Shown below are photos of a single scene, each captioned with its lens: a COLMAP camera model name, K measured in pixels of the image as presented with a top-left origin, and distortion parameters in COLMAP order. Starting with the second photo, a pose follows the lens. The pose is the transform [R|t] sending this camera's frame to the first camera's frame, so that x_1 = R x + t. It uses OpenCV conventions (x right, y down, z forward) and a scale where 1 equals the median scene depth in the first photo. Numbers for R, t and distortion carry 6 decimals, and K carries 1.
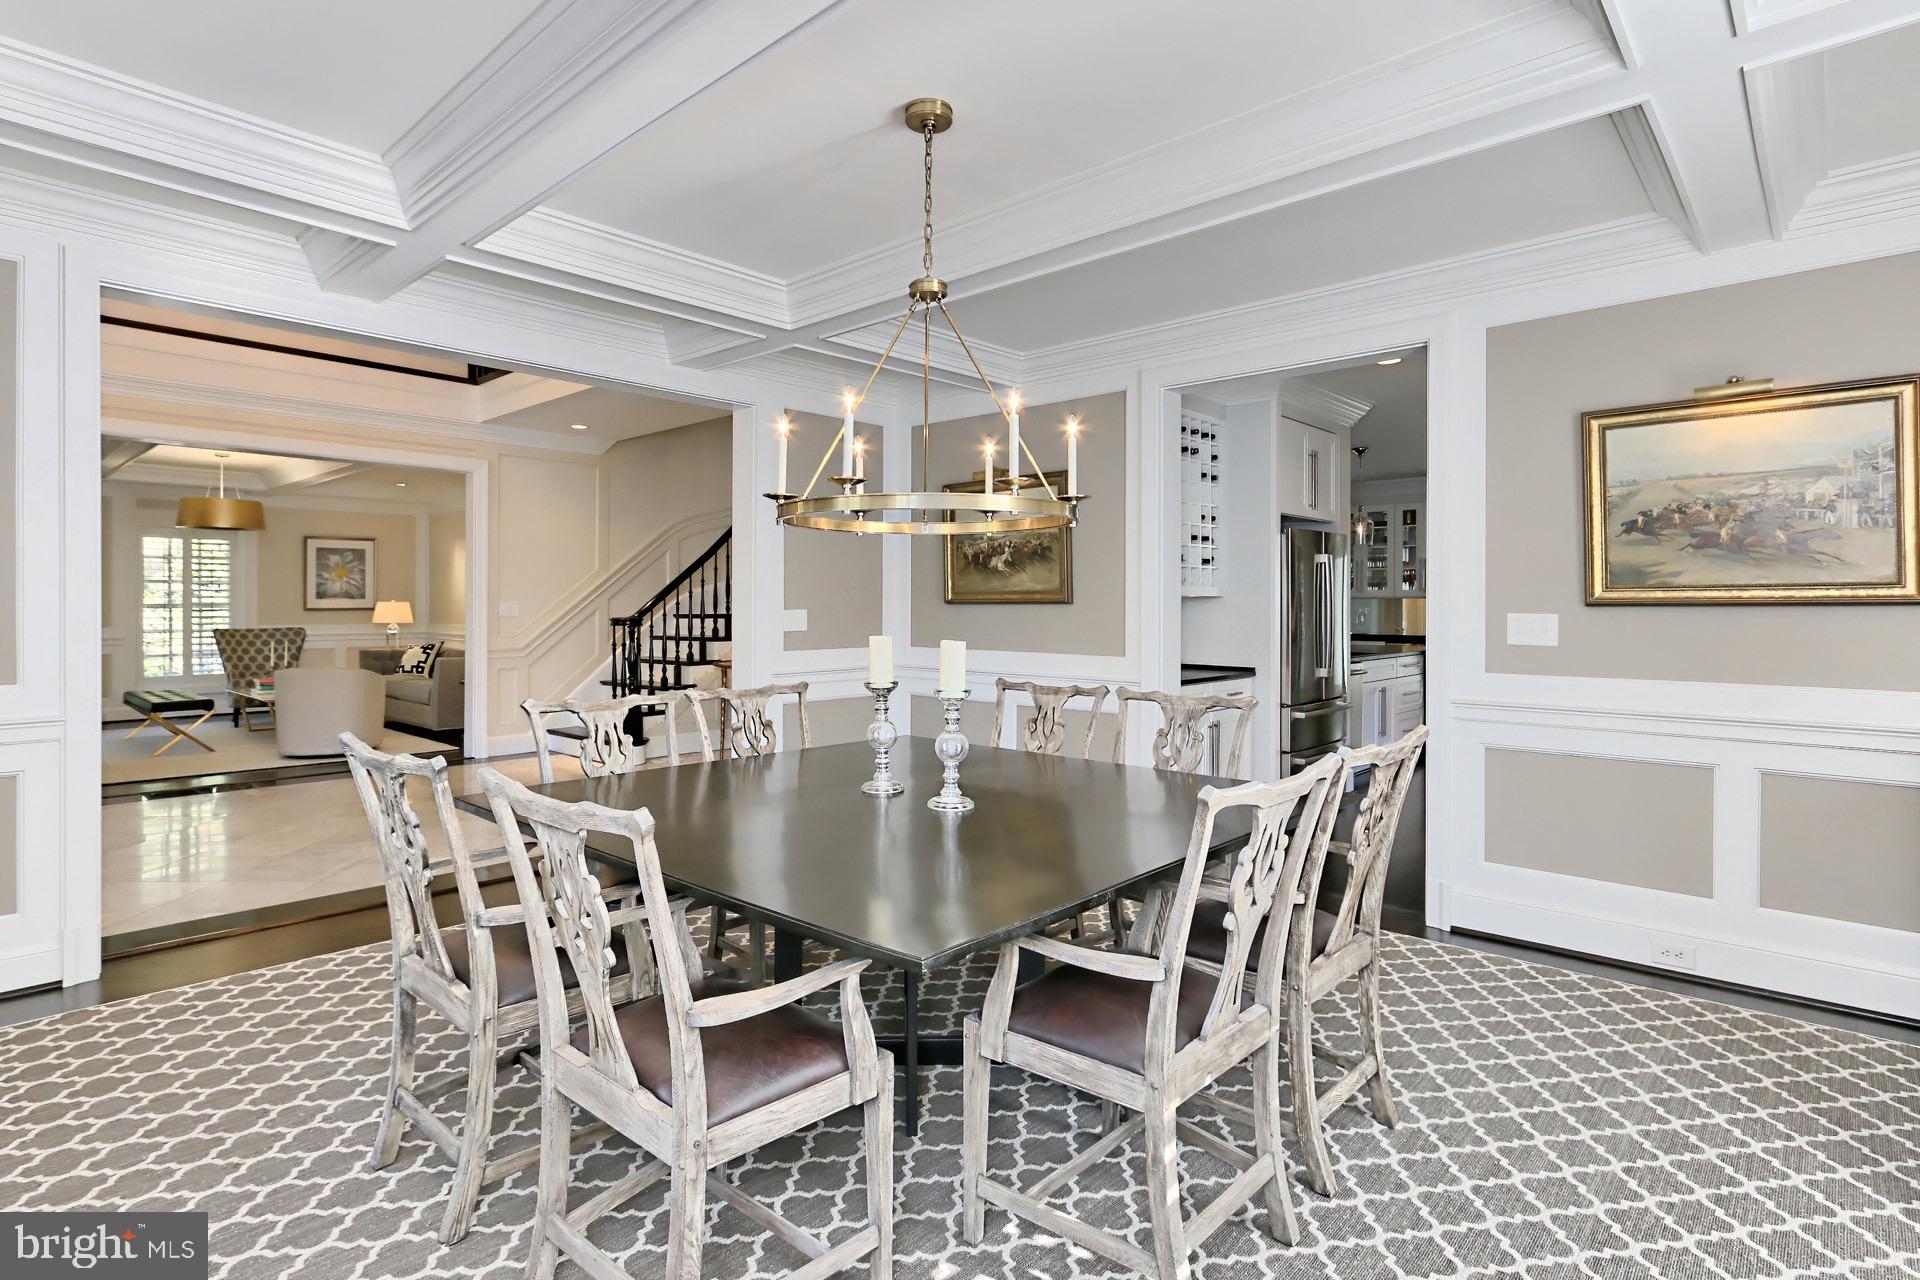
lens RADIAL K [[991.7, 0, 949.3], [0, 991.7, 621.4], [0, 0, 1]] dist [-0.000451, -0.000189]
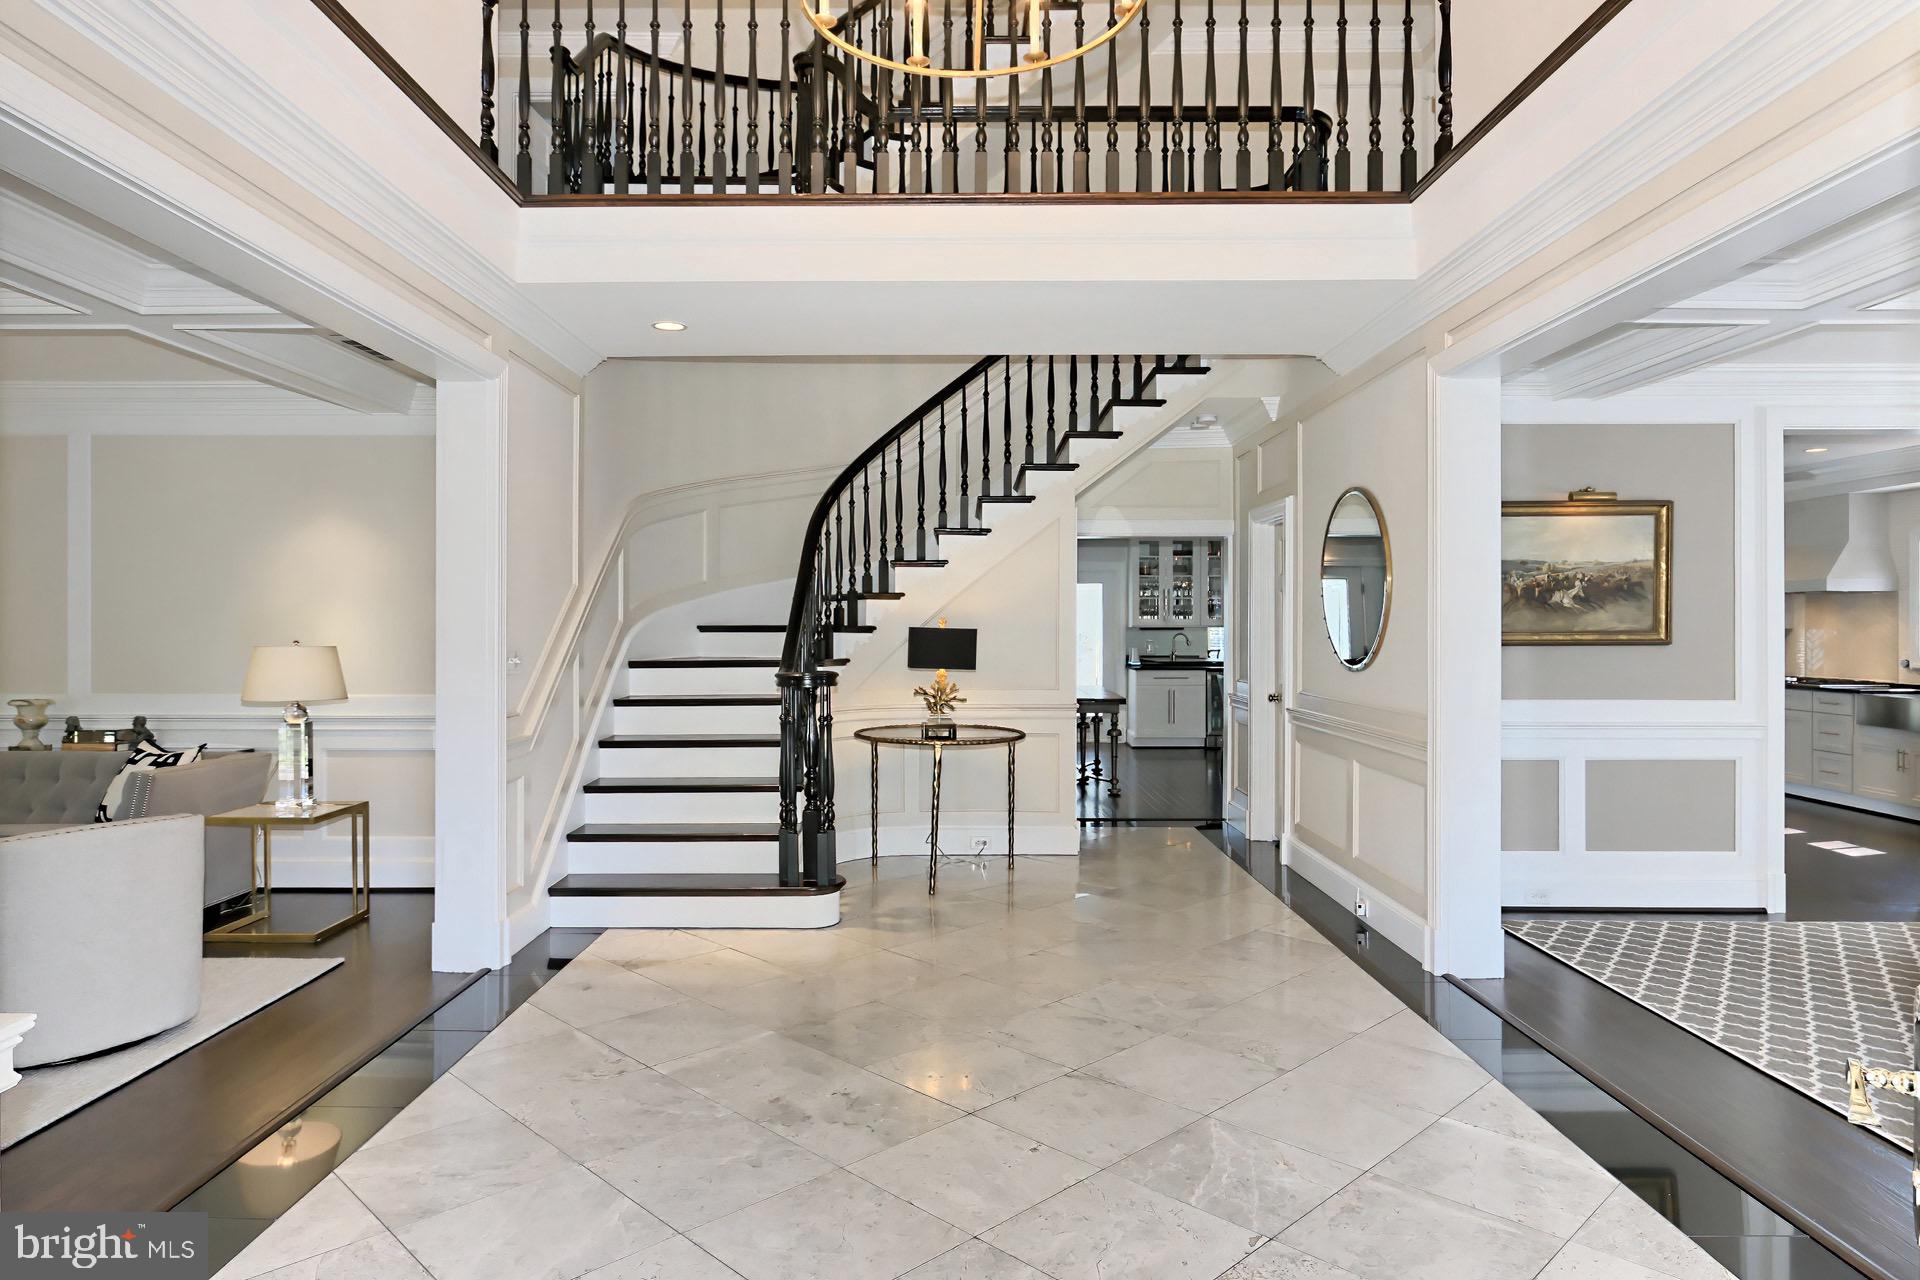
lens RADIAL K [[1091.6, 0, 955.8], [0, 1091.6, 631.4], [0, 0, 1]] dist [-0.014452, 0.002412]
pose [[0.737082, -0.006681, 0.675771, -0.520908], [0.013077, 0.999905, -0.004378, -0.017362], [-0.675677, 0.012064, 0.737099, 0.348458]]
